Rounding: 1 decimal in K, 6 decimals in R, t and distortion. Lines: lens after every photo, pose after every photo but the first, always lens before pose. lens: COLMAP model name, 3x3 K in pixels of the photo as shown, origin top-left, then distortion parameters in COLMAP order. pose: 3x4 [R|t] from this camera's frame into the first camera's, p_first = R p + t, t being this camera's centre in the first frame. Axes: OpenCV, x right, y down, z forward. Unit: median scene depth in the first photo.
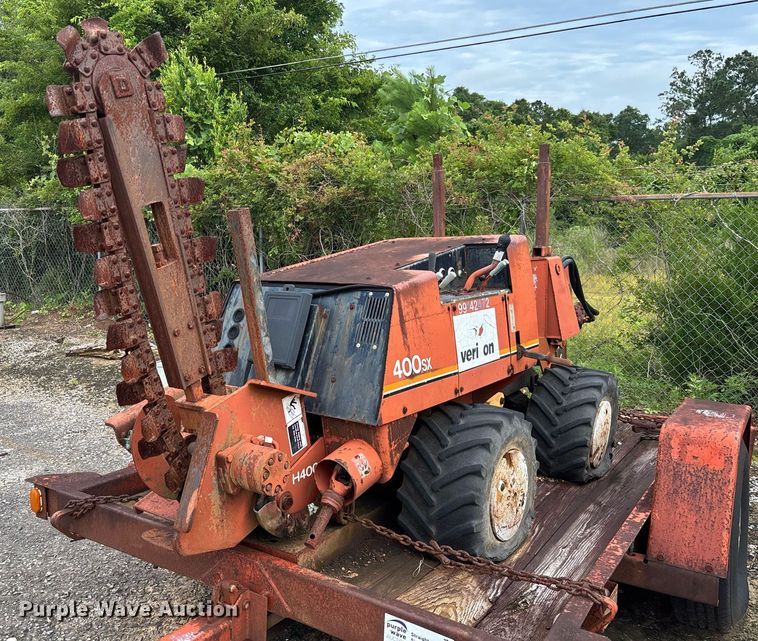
lens RADIAL K [[716.6, 0, 269.2], [0, 716.6, 321.0], [0, 0, 1]] dist [0.016630, -0.026905]
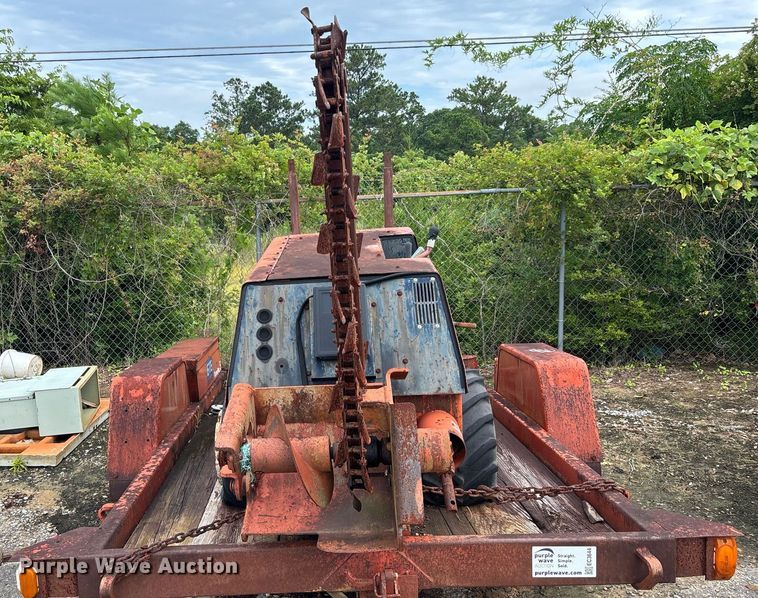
lens RADIAL K [[702.1, 0, 282.9], [0, 702.1, 298.0], [0, 0, 1]] dist [0.014539, 0.005709]
pose [[0.799320, -0.094461, 0.593435, -0.585277], [0.115735, 0.993278, 0.002219, -0.031693], [-0.589655, 0.066908, 0.804879, 0.212904]]
